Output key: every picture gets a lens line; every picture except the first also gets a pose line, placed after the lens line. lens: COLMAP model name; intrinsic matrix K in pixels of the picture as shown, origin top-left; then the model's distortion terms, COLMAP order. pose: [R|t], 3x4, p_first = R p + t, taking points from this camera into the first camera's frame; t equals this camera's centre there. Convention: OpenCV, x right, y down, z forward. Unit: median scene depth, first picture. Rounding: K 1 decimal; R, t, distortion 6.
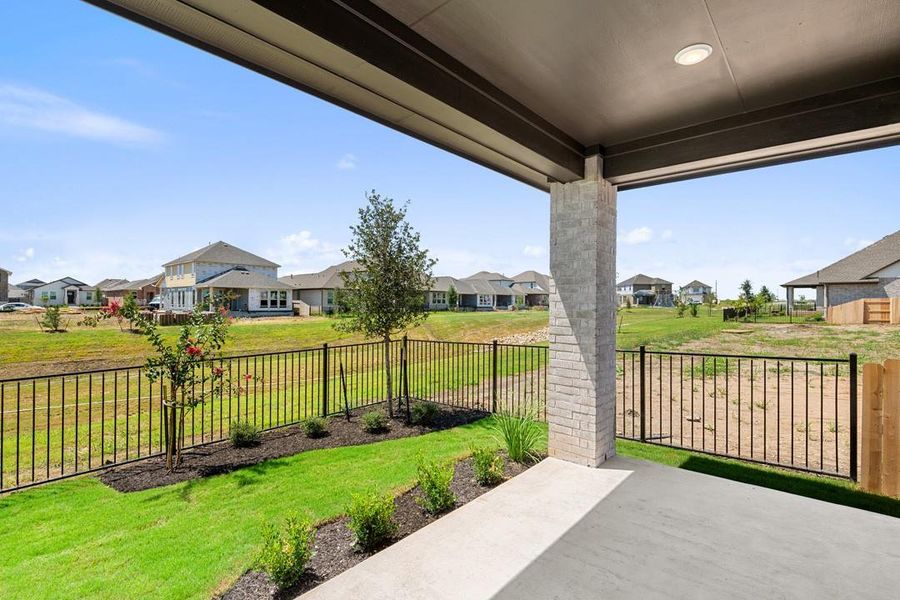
lens RADIAL K [[409.3, 0, 447.7], [0, 409.3, 305.7], [0, 0, 1]] dist [0.000042, -0.004929]
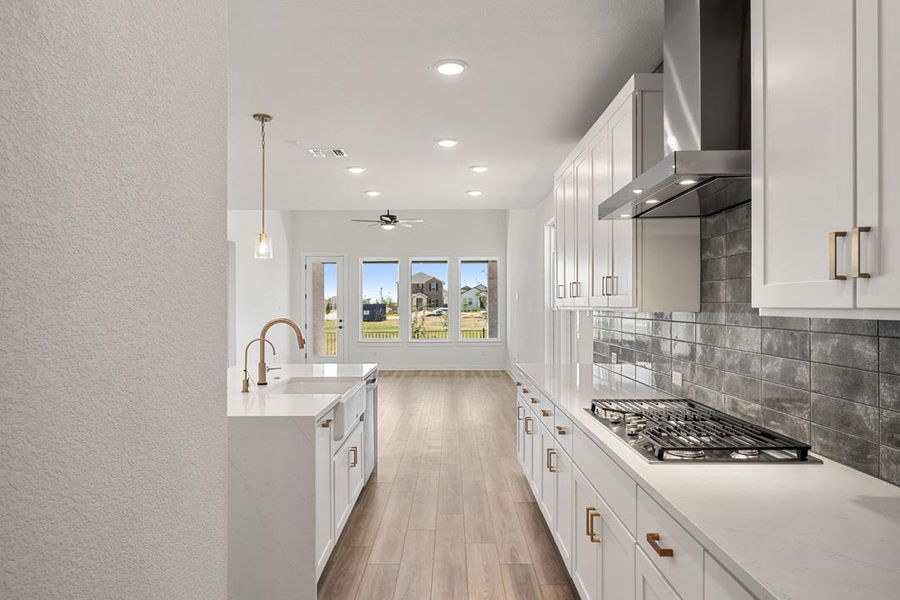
lens RADIAL K [[578.8, 0, 449.3], [0, 578.8, 303.9], [0, 0, 1]] dist [-0.004336, -0.000610]
pose [[0.667745, -0.013188, -0.744273, 0.215198], [0.005895, 0.999905, -0.012429, 0.001320], [0.744367, 0.003912, 0.667759, -0.124944]]
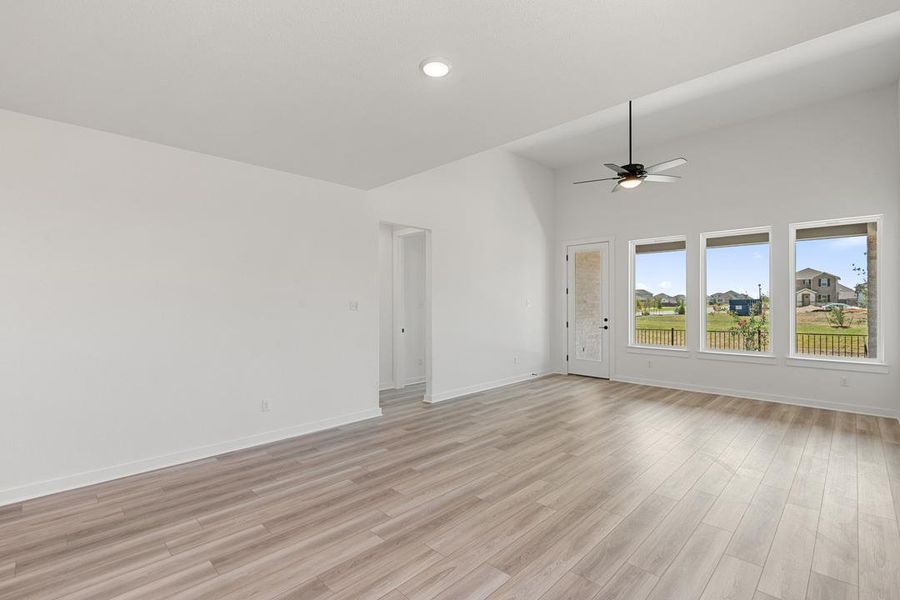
lens RADIAL K [[409.3, 0, 450.9], [0, 409.3, 300.8], [0, 0, 1]] dist [0.000042, -0.004929]
pose [[-0.046687, -0.010783, -0.998851, 0.149199], [-0.002935, 0.999939, -0.010657, 0.000292], [0.998905, 0.002434, -0.046716, -0.044736]]
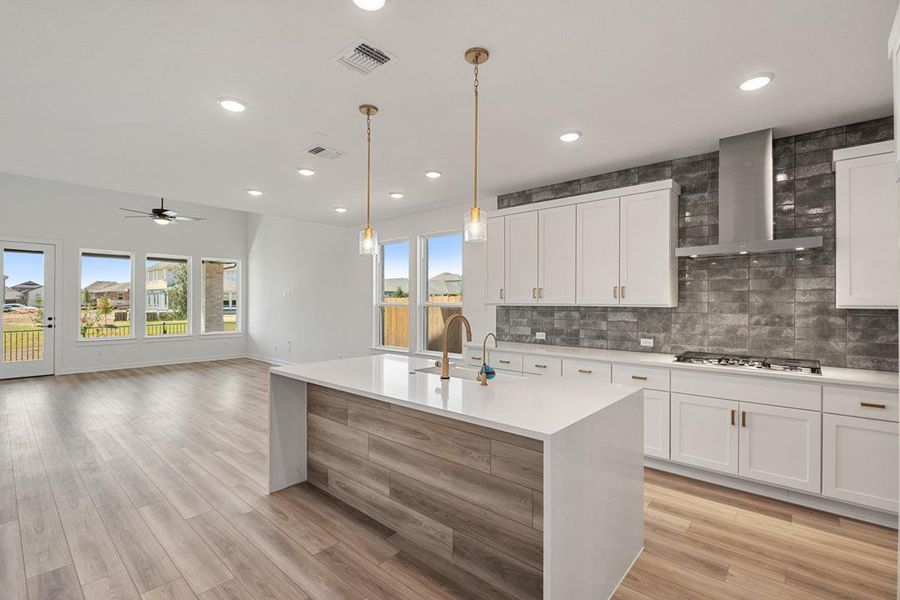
lens RADIAL K [[409.3, 0, 449.6], [0, 409.3, 302.5], [0, 0, 1]] dist [0.000042, -0.004929]
pose [[0.999940, -0.006446, 0.008807, 0.148981], [0.006477, 0.999973, -0.003526, 0.000737], [-0.008784, 0.003583, 0.999955, -0.146147]]
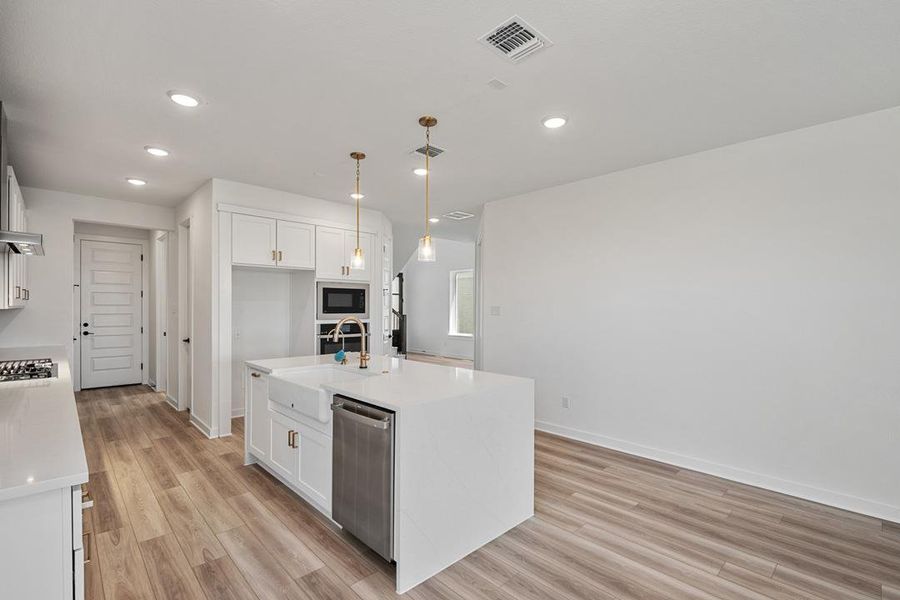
lens RADIAL K [[409.3, 0, 453.1], [0, 409.3, 307.1], [0, 0, 1]] dist [0.000042, -0.004929]
pose [[-0.997666, -0.016504, 0.066258, 0.130952], [-0.016182, 0.999855, 0.005394, 0.000024], [-0.066337, 0.004309, -0.997788, -0.033215]]
